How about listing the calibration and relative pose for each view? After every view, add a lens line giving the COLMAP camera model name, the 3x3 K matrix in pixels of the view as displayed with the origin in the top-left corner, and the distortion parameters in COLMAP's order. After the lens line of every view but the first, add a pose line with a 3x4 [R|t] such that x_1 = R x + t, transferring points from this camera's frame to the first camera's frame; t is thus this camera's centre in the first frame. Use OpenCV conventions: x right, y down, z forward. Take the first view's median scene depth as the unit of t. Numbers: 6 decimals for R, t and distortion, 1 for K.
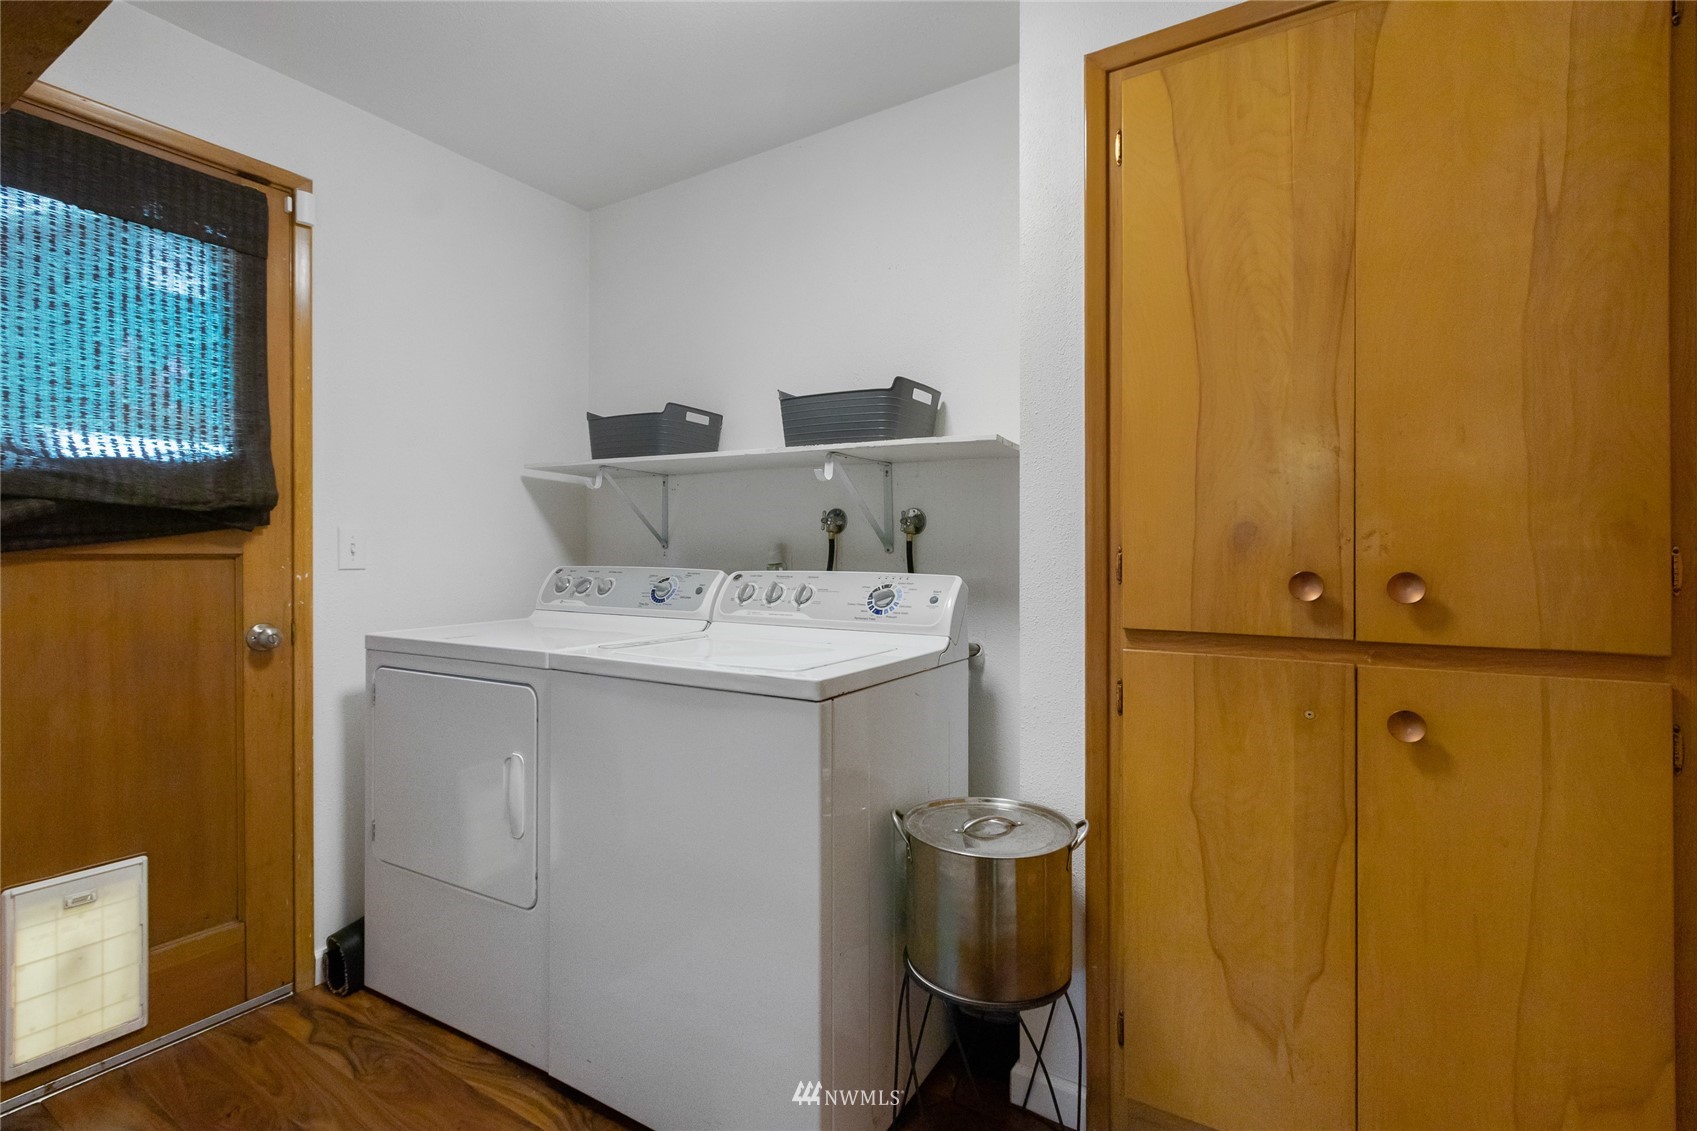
lens RADIAL K [[779.1, 0, 849.5], [0, 779.1, 558.1], [0, 0, 1]] dist [0.002777, -0.000223]
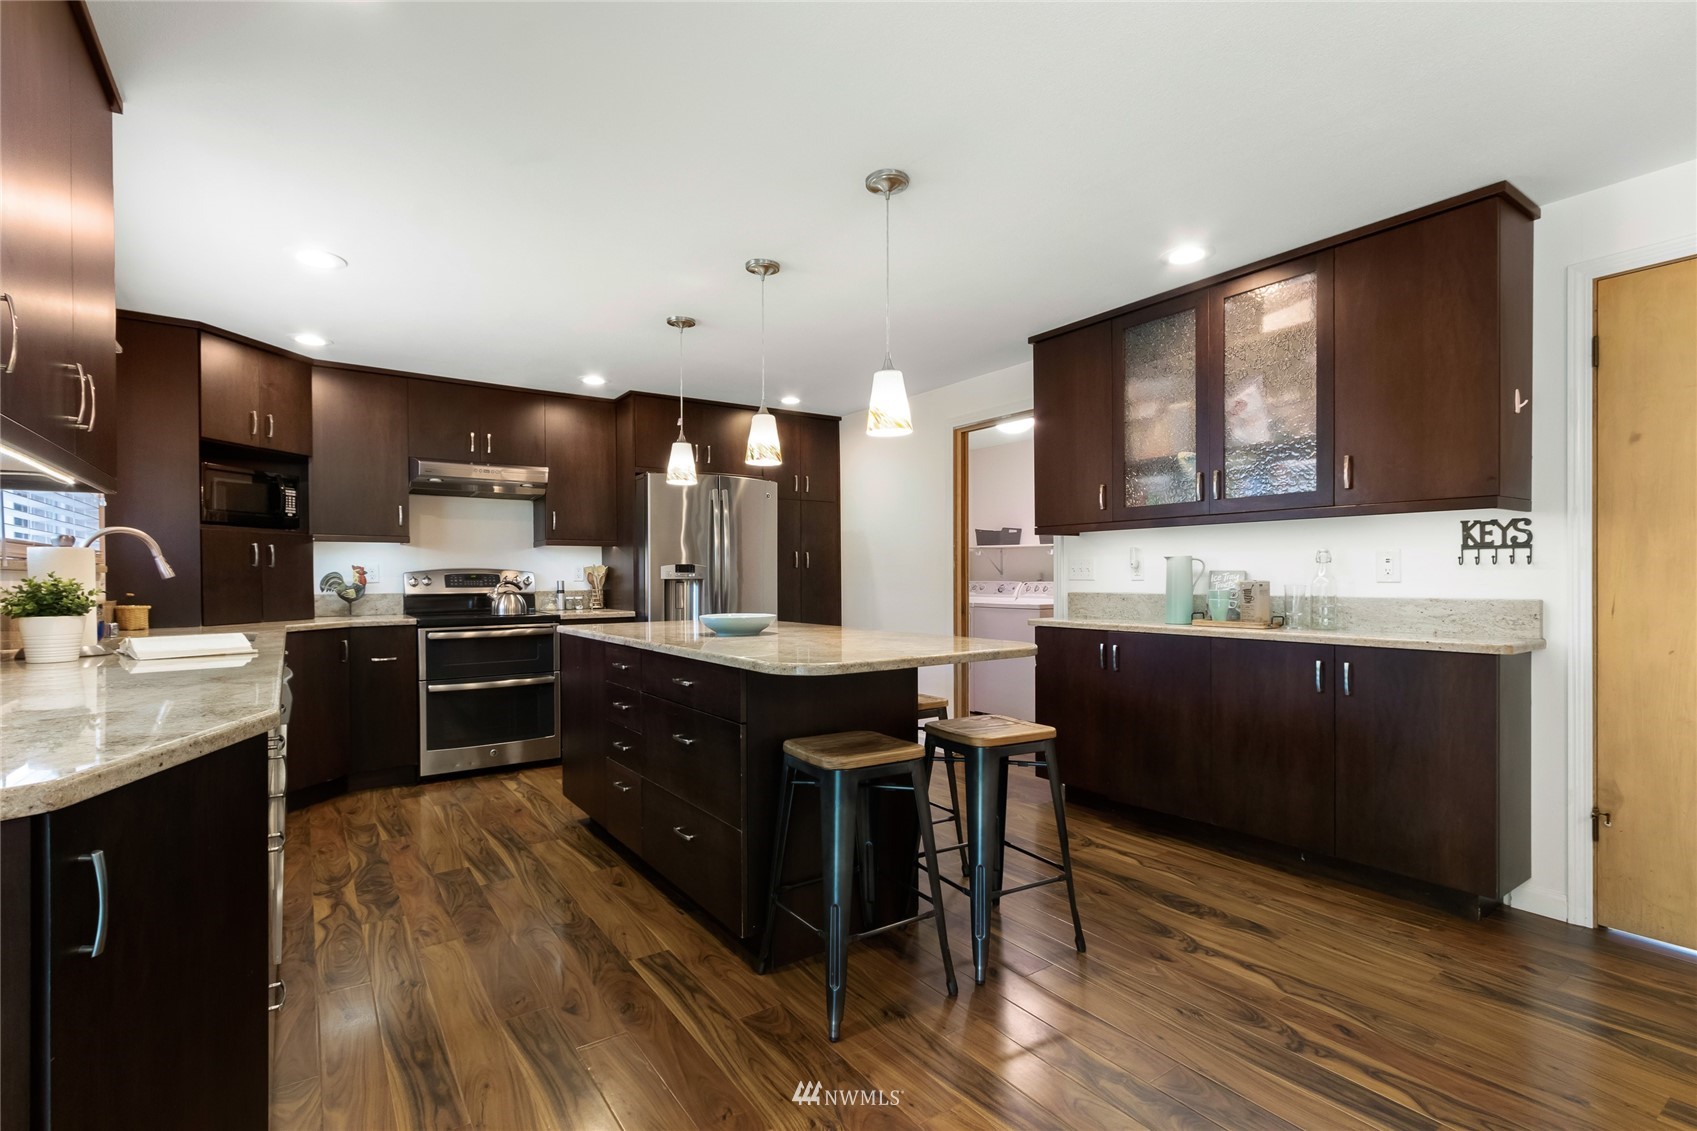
lens RADIAL K [[779.1, 0, 831.6], [0, 779.1, 570.1], [0, 0, 1]] dist [0.002777, -0.000223]
pose [[0.917352, -0.006688, -0.398021, 0.368657], [0.002608, 0.999938, -0.010791, 0.000026], [0.398068, 0.008861, 0.917313, -2.084154]]
